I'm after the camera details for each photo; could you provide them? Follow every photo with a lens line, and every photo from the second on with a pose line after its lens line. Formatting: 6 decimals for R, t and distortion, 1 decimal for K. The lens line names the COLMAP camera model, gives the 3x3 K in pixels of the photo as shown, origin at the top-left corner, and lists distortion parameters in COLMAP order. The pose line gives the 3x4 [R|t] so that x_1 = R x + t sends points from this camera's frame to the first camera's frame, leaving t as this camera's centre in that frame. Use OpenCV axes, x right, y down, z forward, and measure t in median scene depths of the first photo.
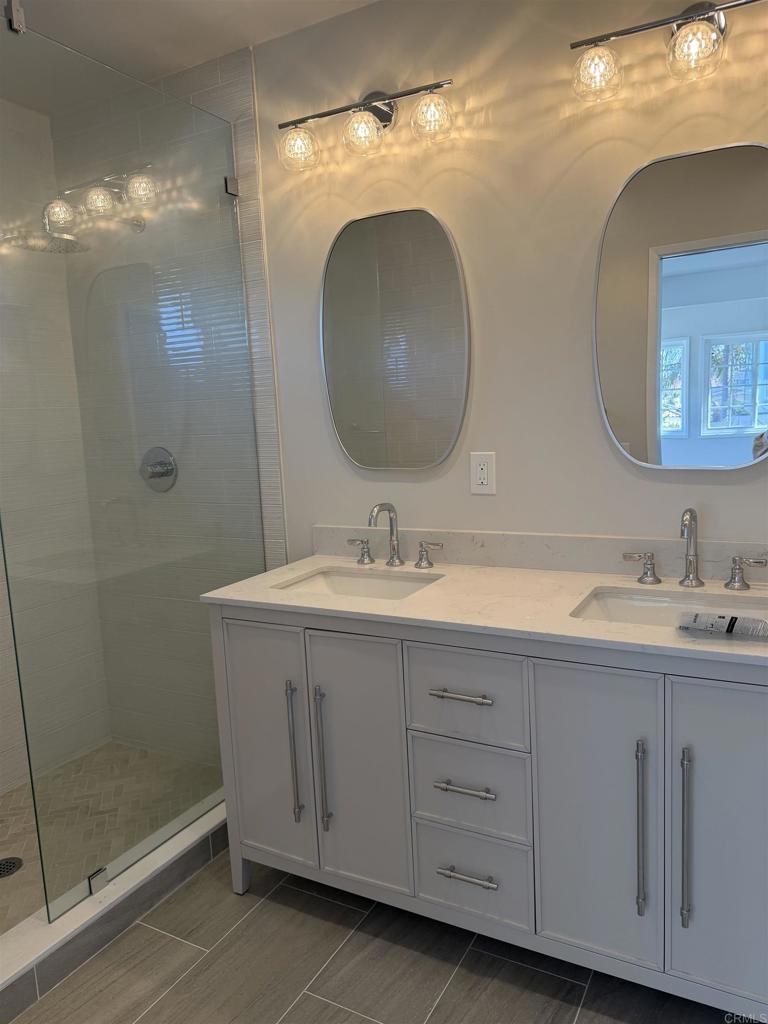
lens RADIAL K [[742.3, 0, 384.0], [0, 742.3, 512.0], [0, 0, 1]] dist [0.008563, -0.006193]
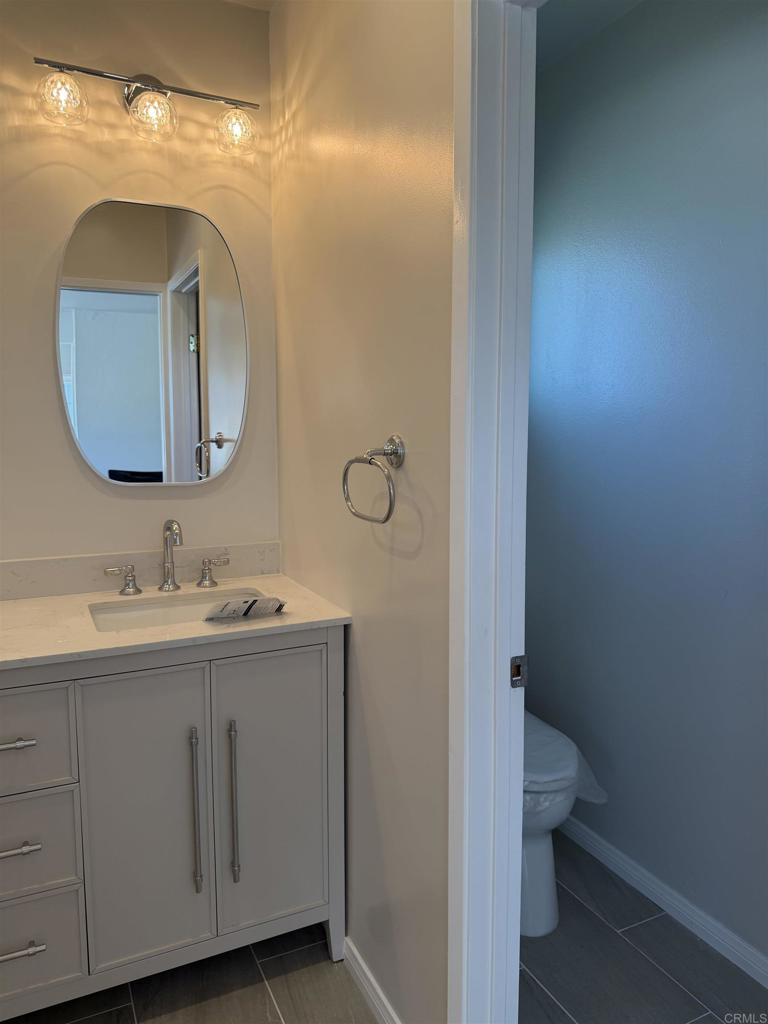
lens RADIAL K [[742.3, 0, 384.0], [0, 742.3, 512.0], [0, 0, 1]] dist [0.008563, -0.006193]
pose [[0.574848, -0.048033, 0.816849, -0.320602], [0.092564, 0.995685, -0.006592, 0.021735], [-0.813008, 0.079401, 0.576813, 0.099895]]
